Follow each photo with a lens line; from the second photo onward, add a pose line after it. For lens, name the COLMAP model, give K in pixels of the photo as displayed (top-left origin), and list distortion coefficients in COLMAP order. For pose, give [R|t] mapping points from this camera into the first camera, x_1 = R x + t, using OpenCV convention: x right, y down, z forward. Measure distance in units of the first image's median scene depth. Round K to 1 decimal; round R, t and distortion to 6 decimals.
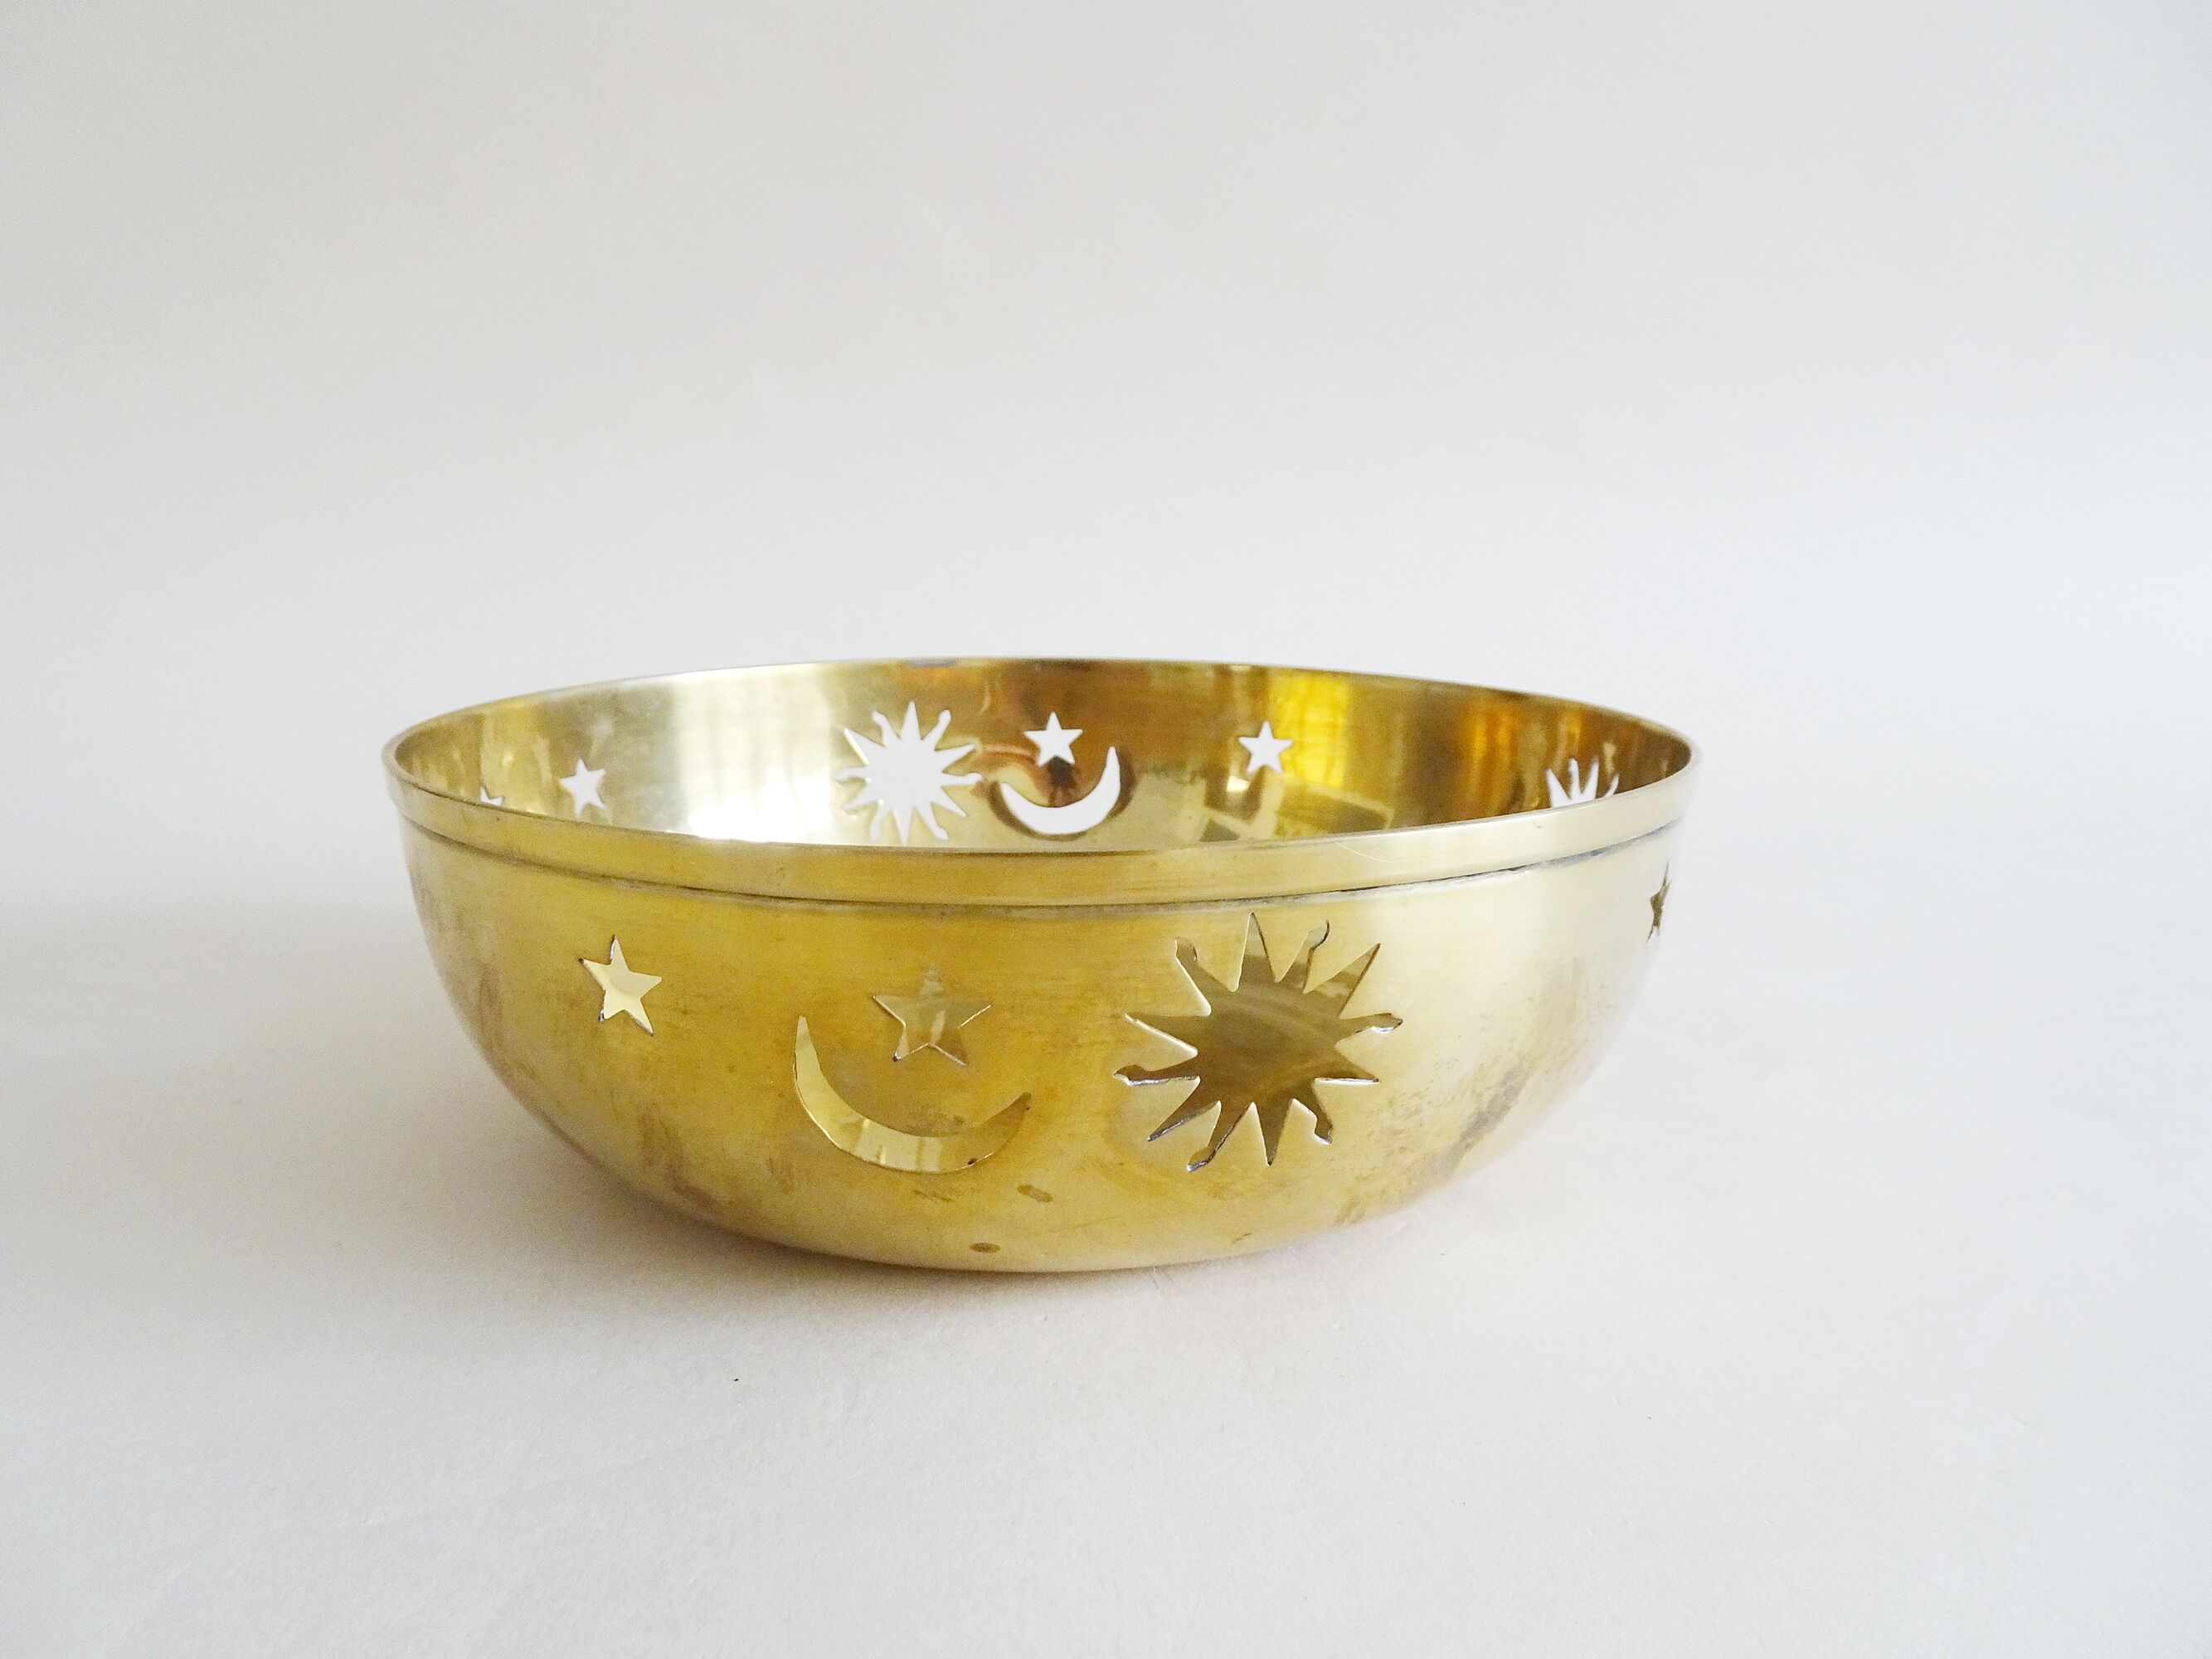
lens RADIAL K [[1569.2, 0, 1106.0], [0, 1569.2, 829.5], [0, 0, 1]] dist [-0.000726, -0.001007]
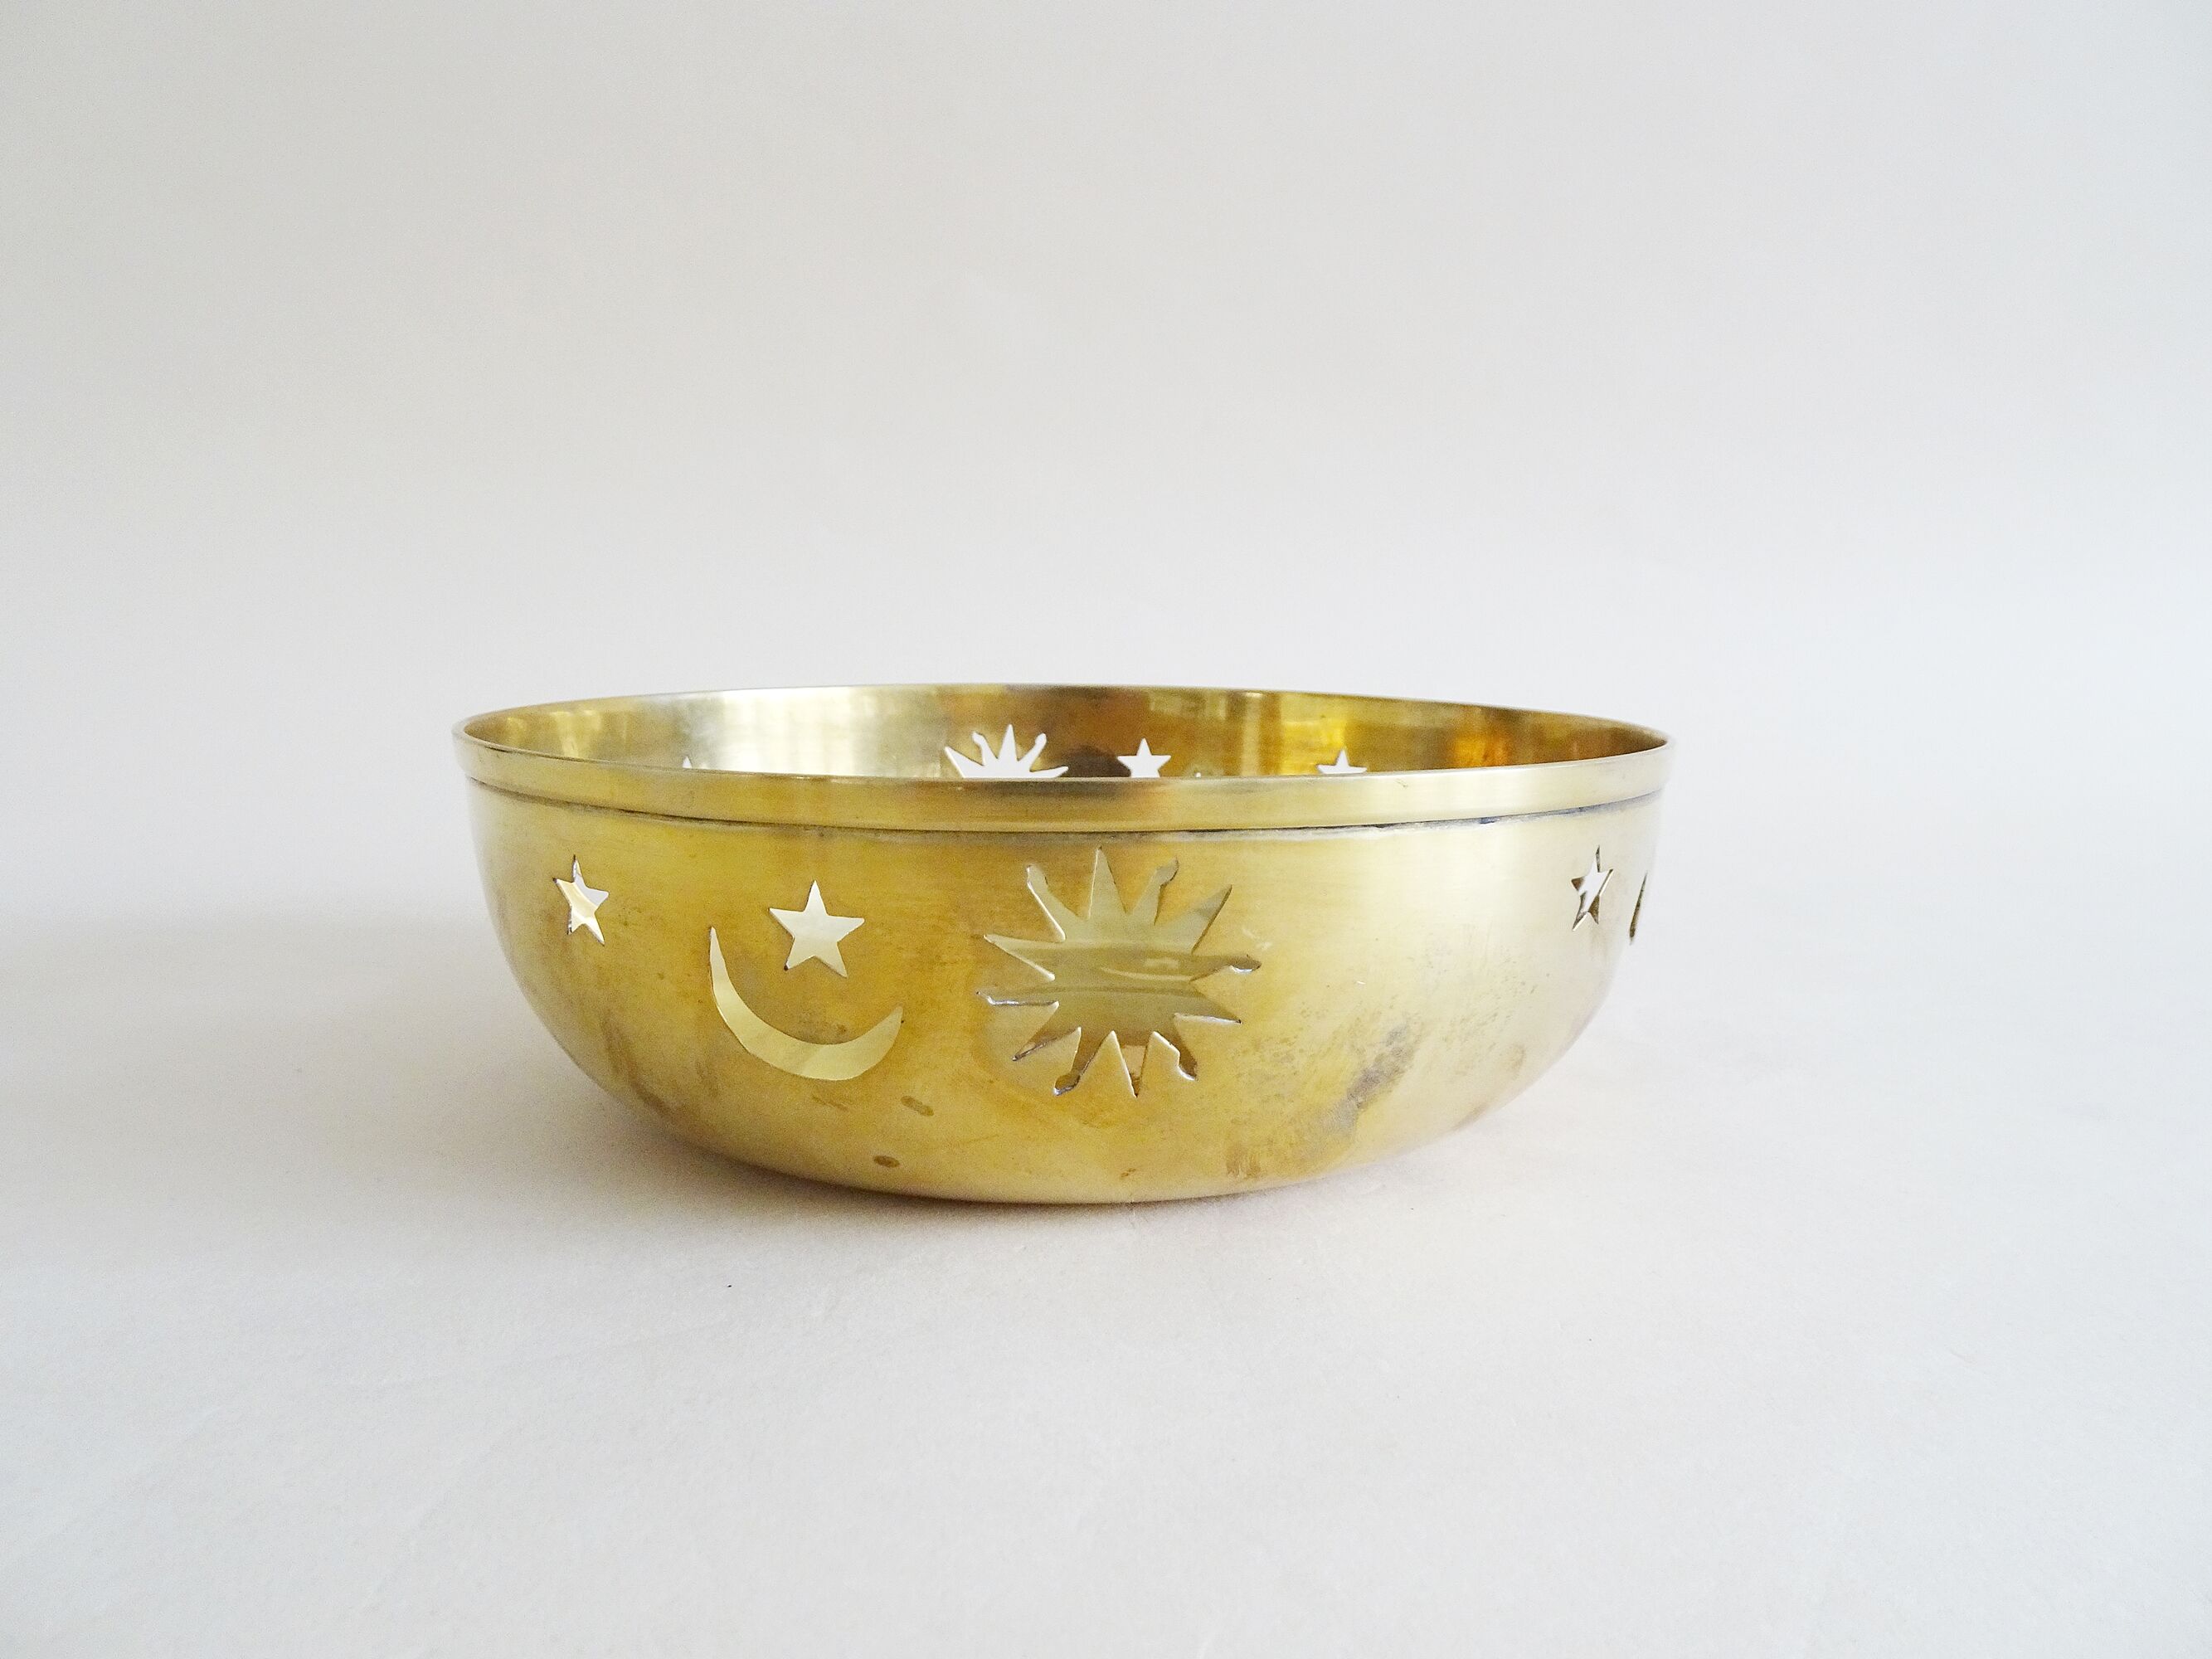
lens RADIAL K [[1569.2, 0, 1106.0], [0, 1569.2, 829.5], [0, 0, 1]] dist [-0.000726, -0.001007]
pose [[0.982025, 0.031398, -0.186122, 0.279058], [-0.043052, 0.997335, -0.058907, 0.098375], [0.183776, 0.065861, 0.980759, -0.057314]]
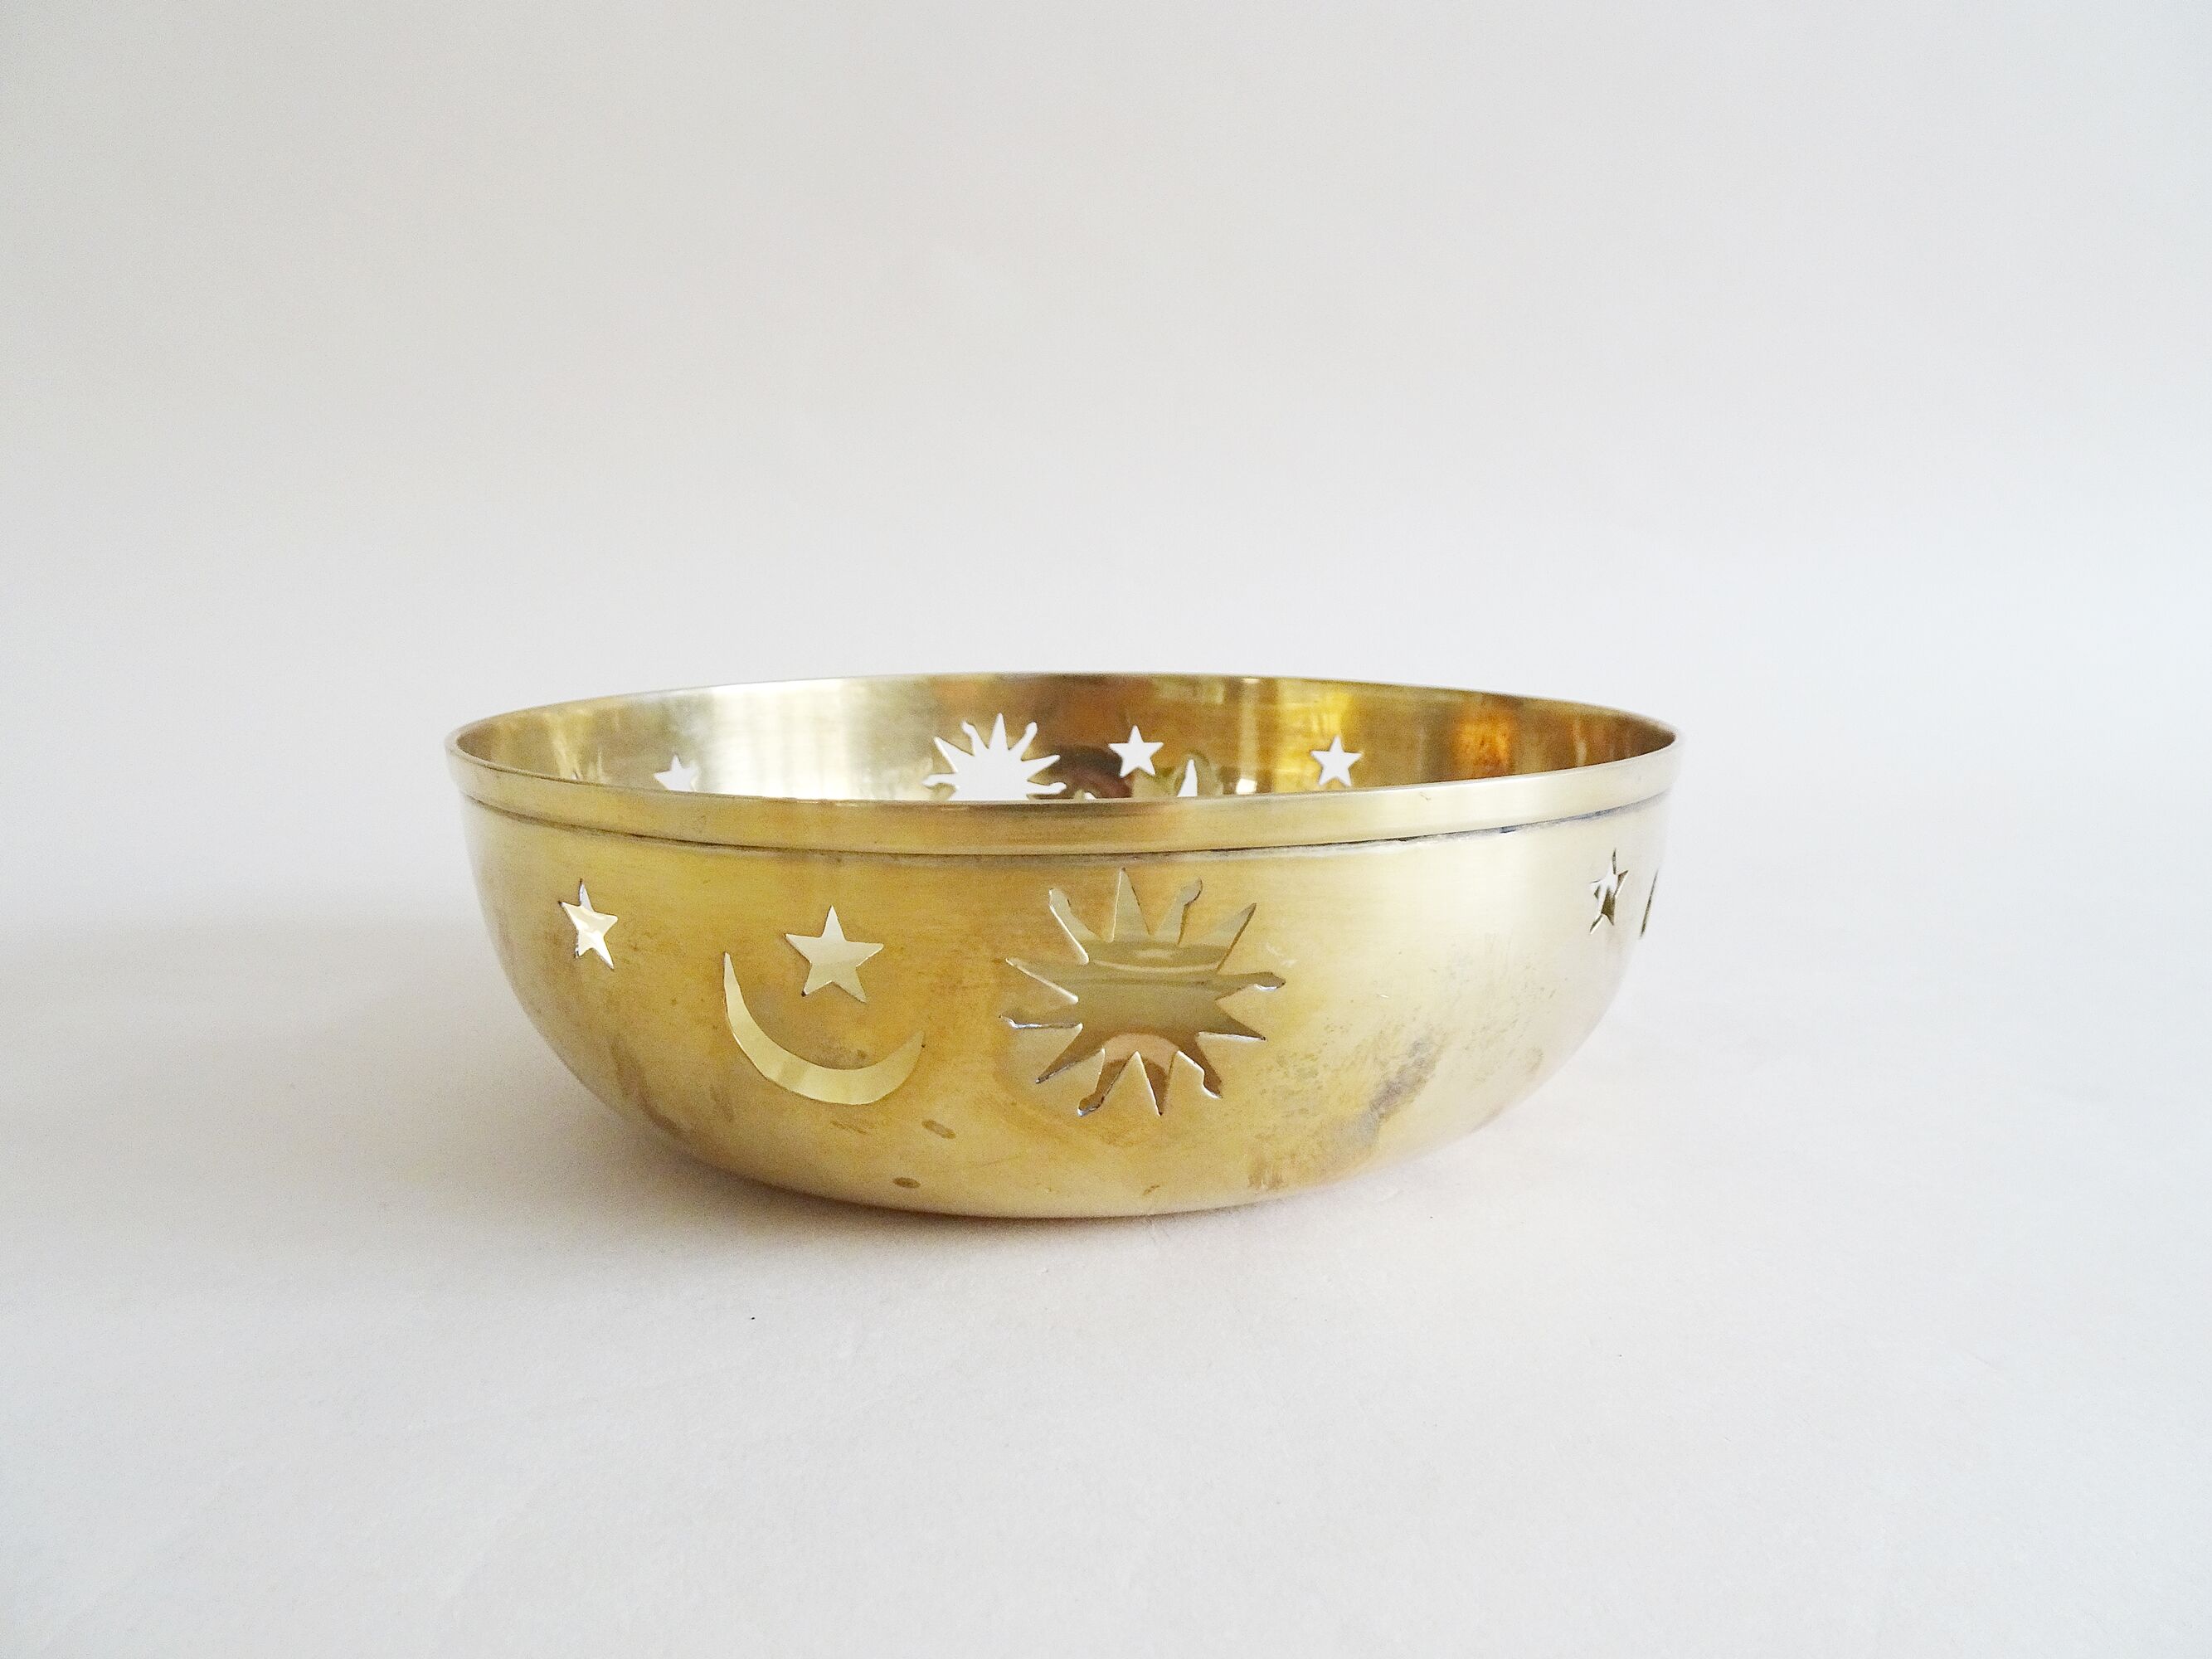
lens RADIAL K [[1569.2, 0, 1106.0], [0, 1569.2, 829.5], [0, 0, 1]] dist [-0.000726, -0.001007]
pose [[0.986250, 0.019570, -0.164095, 0.239755], [-0.025366, 0.999123, -0.033301, 0.059021], [0.163300, 0.037006, 0.985882, -0.050807]]
